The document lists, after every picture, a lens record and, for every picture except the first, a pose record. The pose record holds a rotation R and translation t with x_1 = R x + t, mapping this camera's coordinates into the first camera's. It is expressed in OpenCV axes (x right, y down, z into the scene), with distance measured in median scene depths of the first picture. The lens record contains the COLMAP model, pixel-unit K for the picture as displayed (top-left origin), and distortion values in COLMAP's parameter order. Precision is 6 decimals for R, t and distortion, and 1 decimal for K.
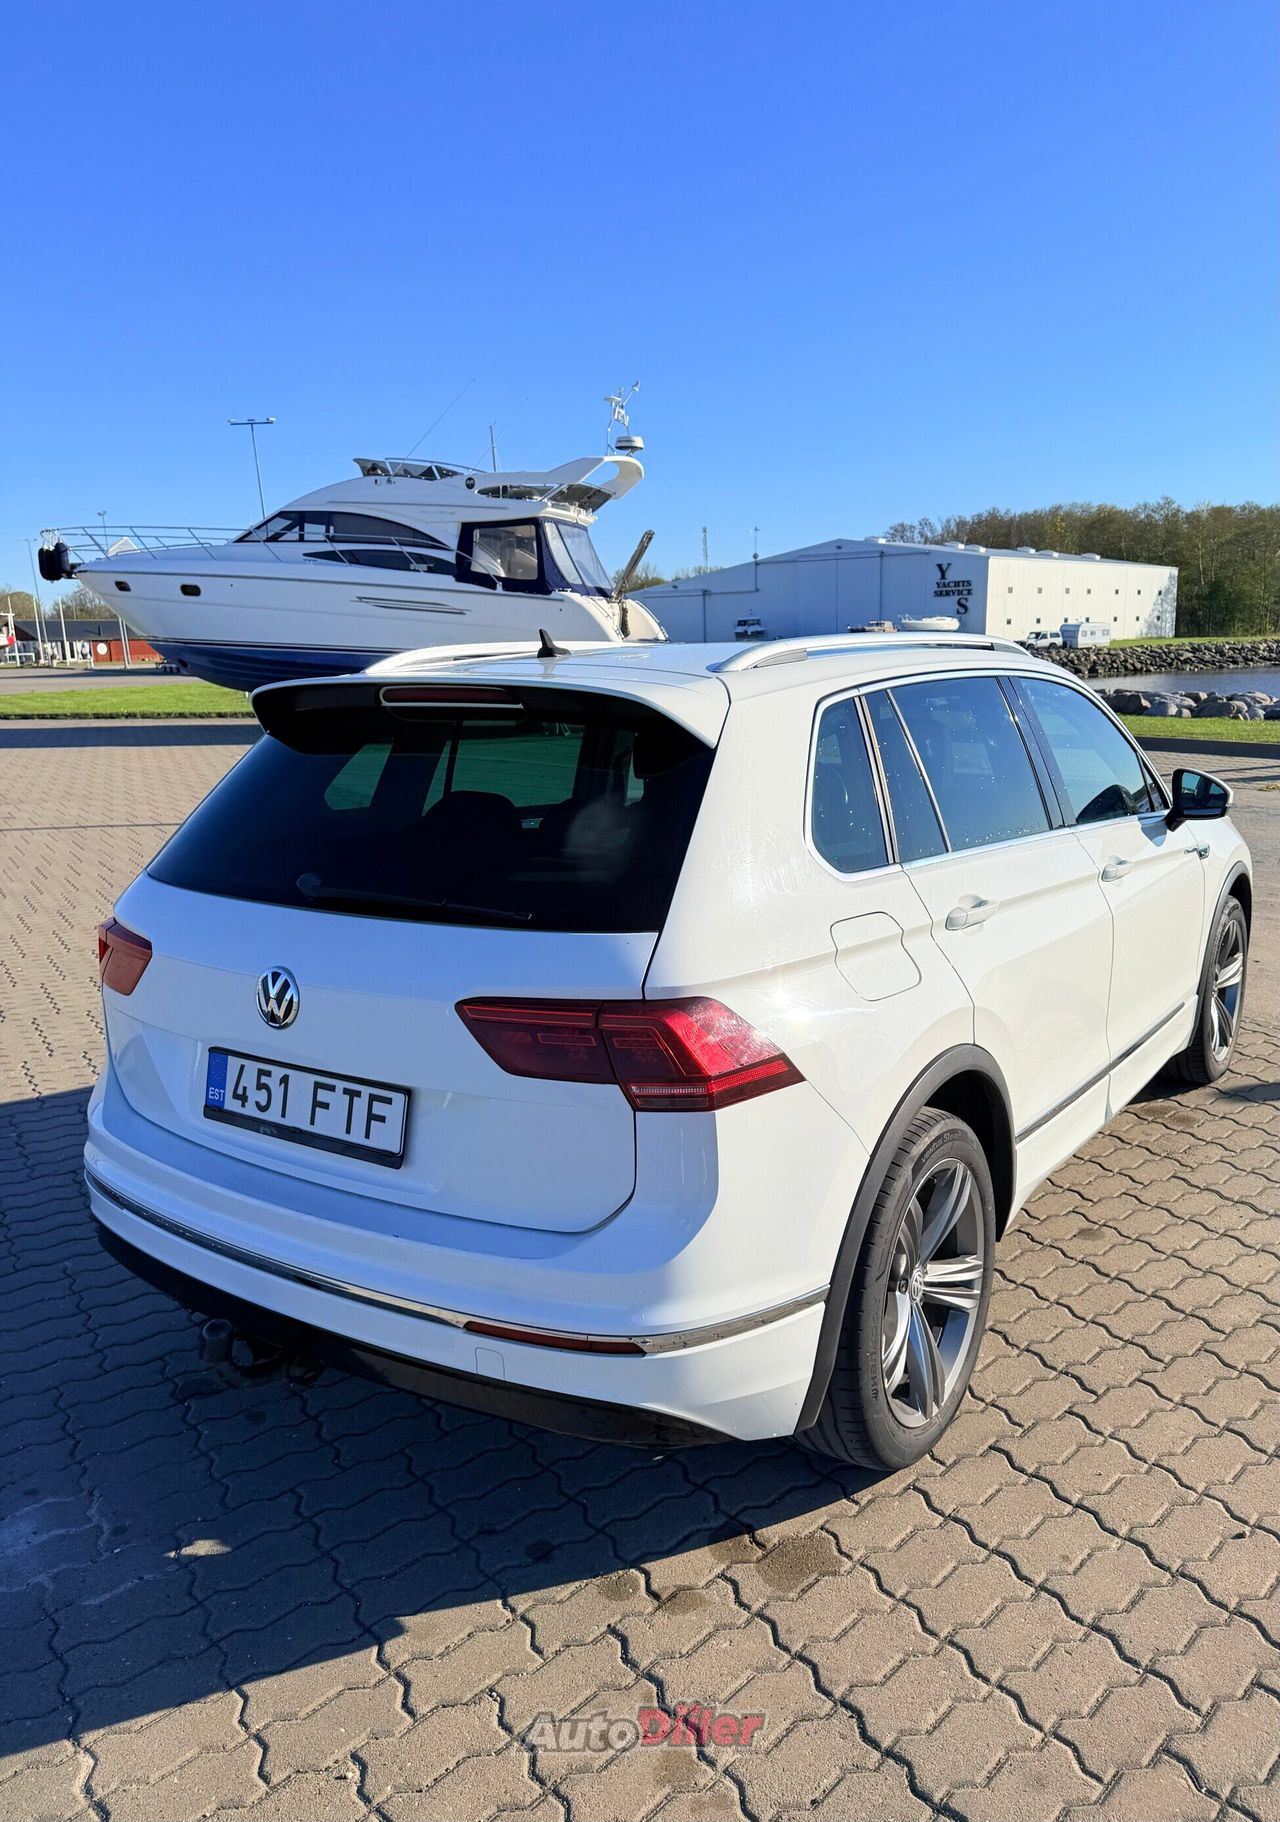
lens RADIAL K [[1287.1, 0, 690.5], [0, 1287.1, 907.2], [0, 0, 1]] dist [0.120851, -0.216946]
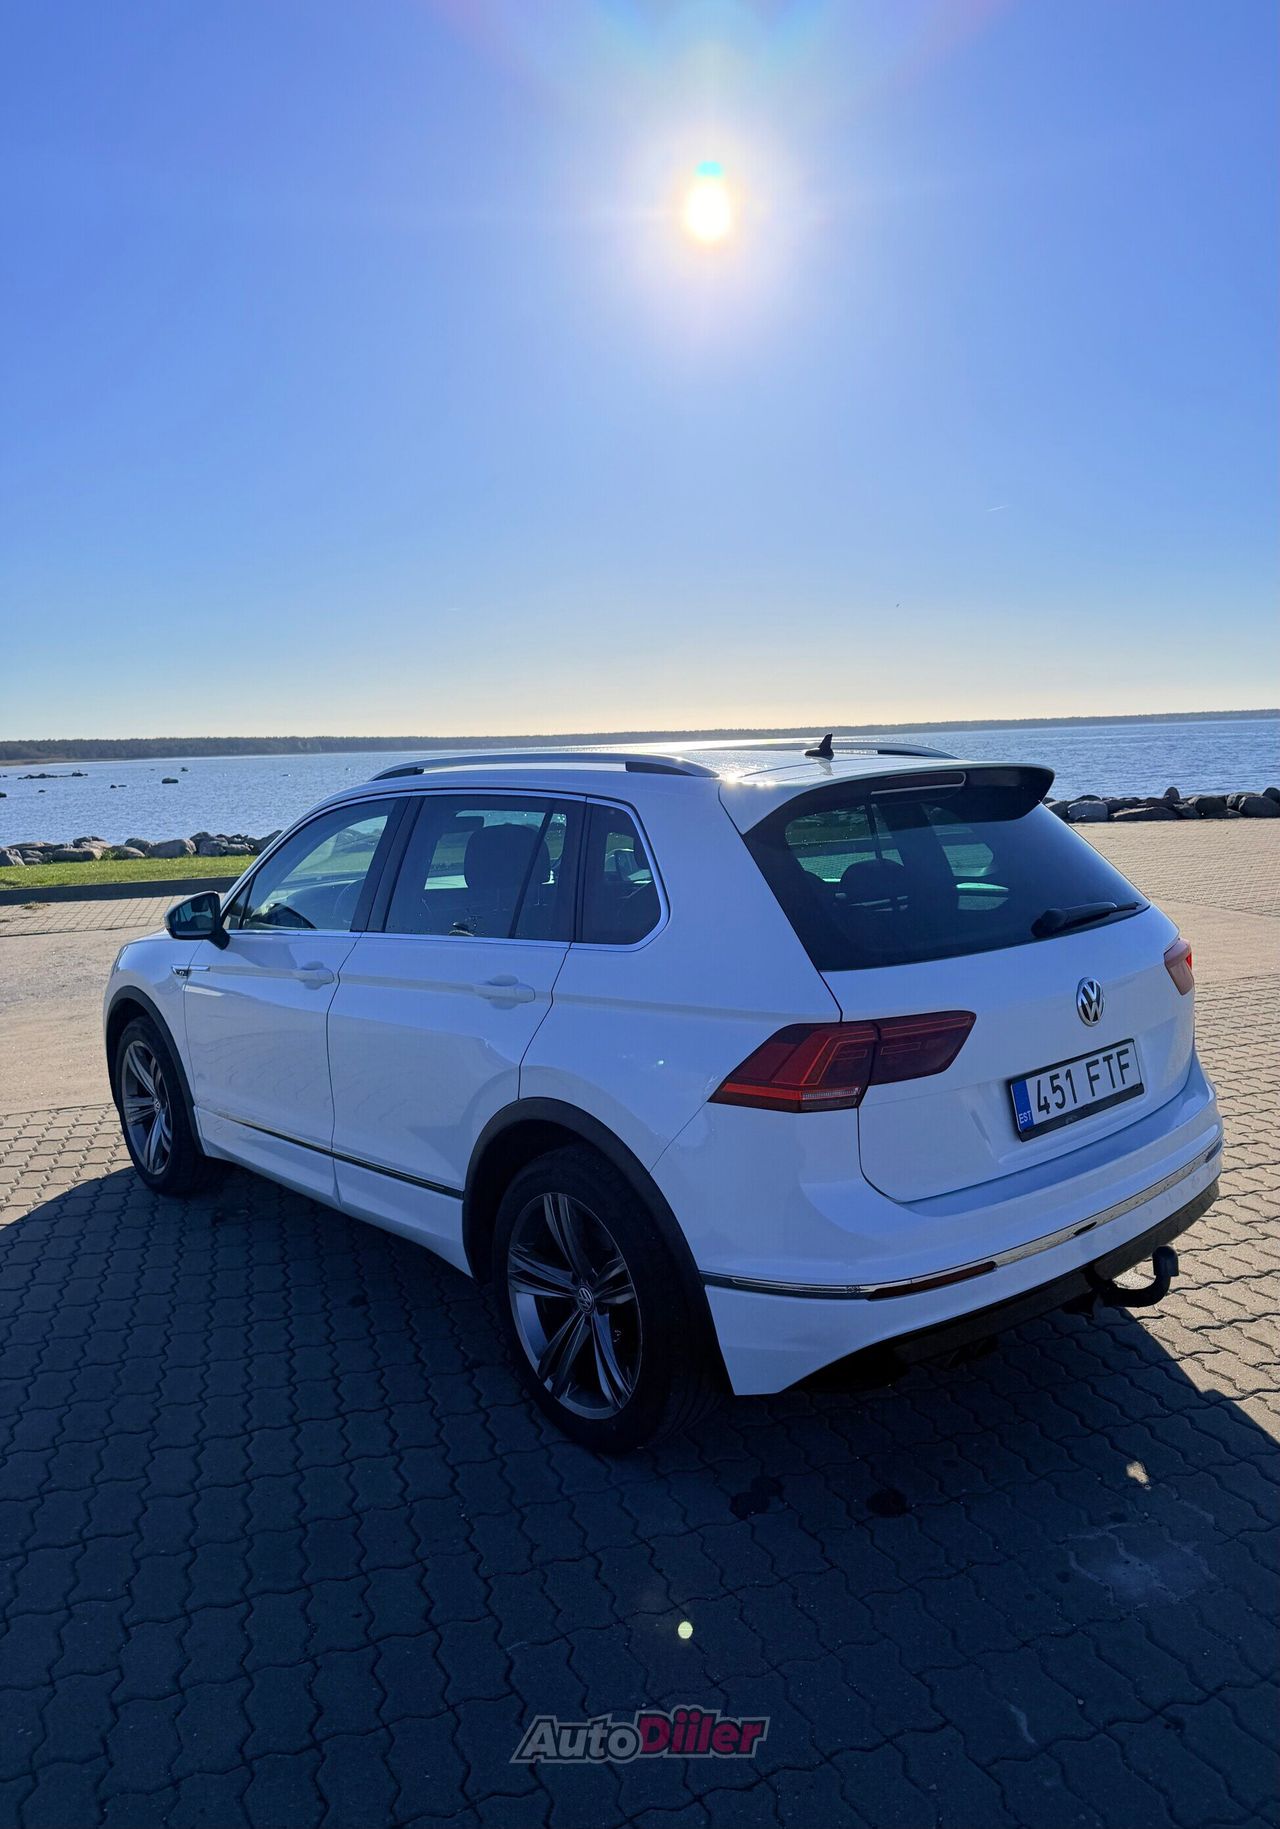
lens RADIAL K [[1292.0, 0, 690.7], [0, 1292.0, 910.7], [0, 0, 1]] dist [0.120851, -0.216946]
pose [[0.249572, -0.113694, 0.961659, -0.603315], [0.224254, 0.972873, 0.056821, -0.066319], [-0.942032, 0.201474, 0.268298, 0.366023]]
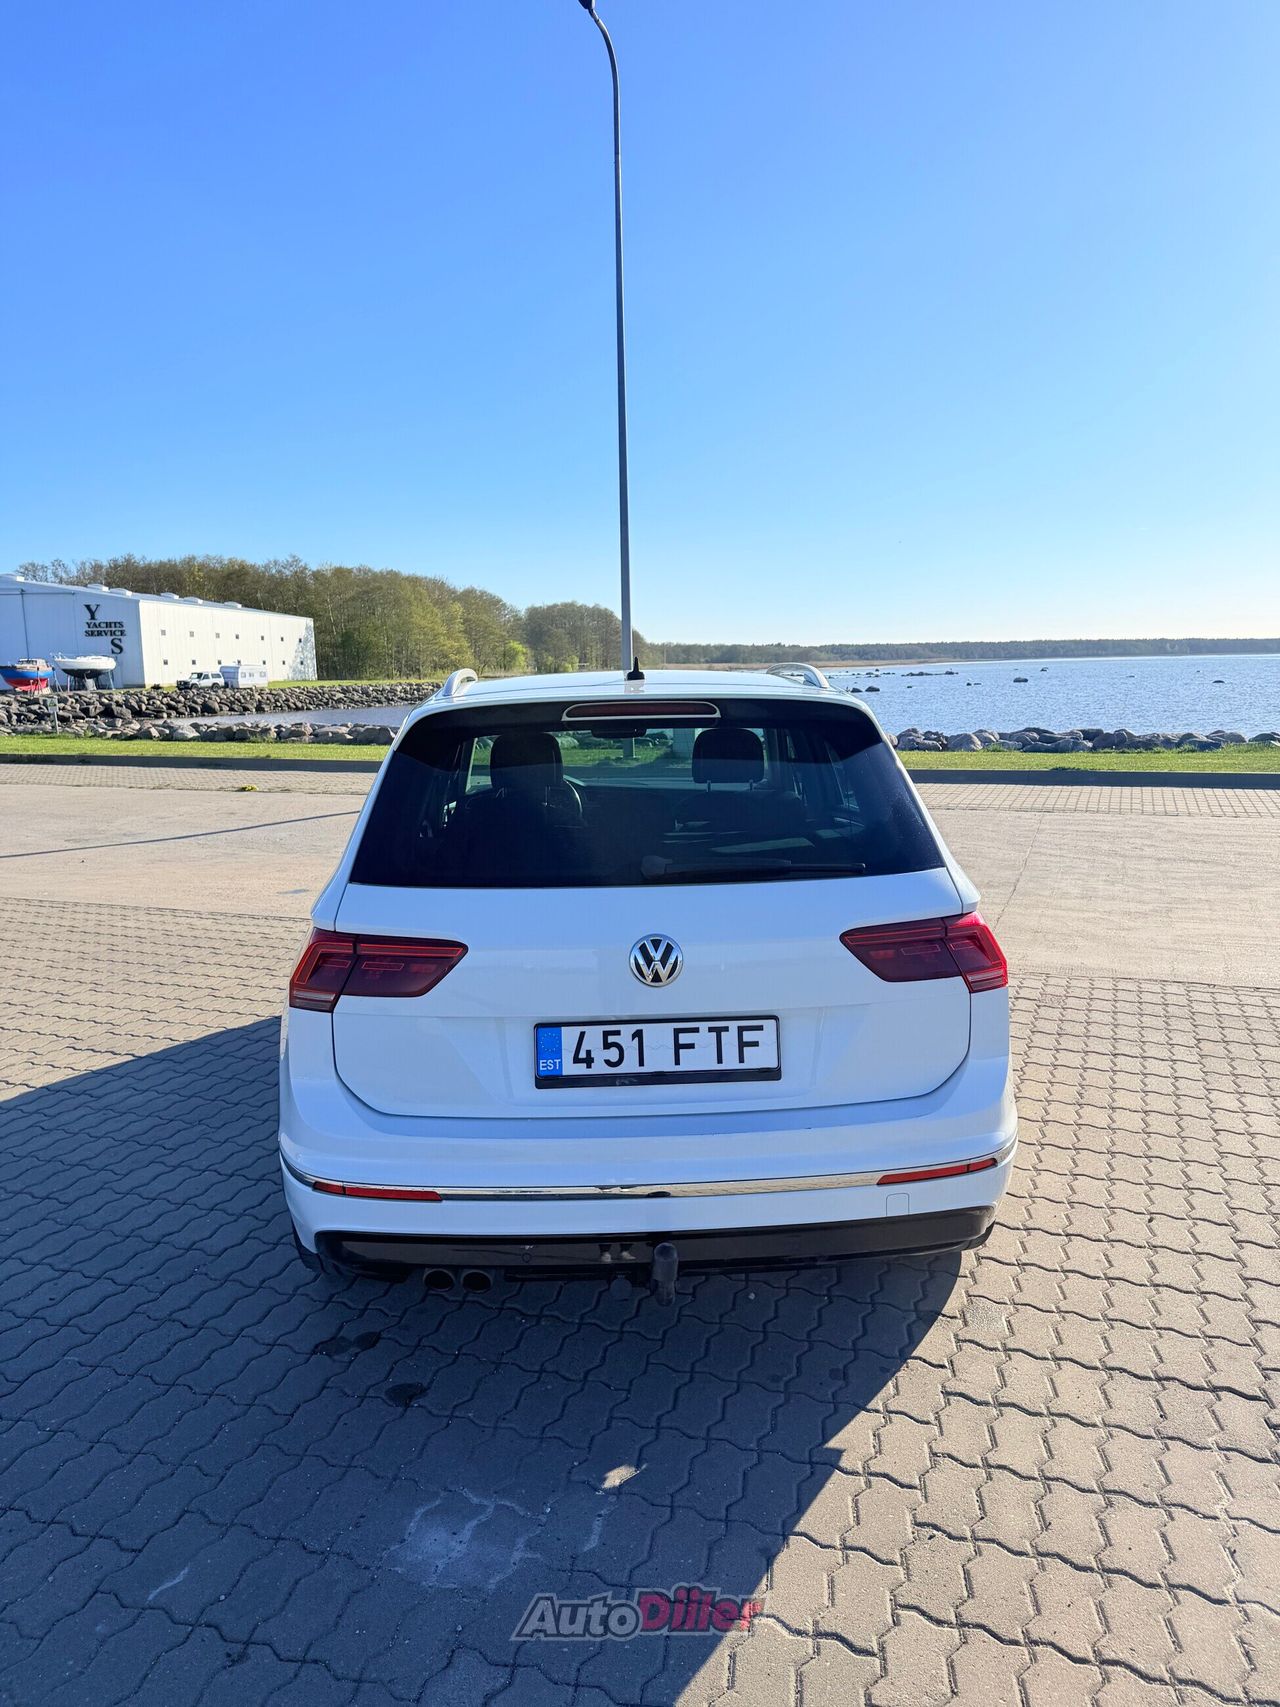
lens RADIAL K [[1186.8, 0, 640.0], [0, 1186.8, 853.5], [0, 0, 1]] dist [0.205547, -0.408779]
pose [[0.812388, -0.082802, 0.577209, -0.344961], [0.117828, 0.992758, -0.023423, -0.001390], [-0.571089, 0.087040, 0.816260, 0.040166]]
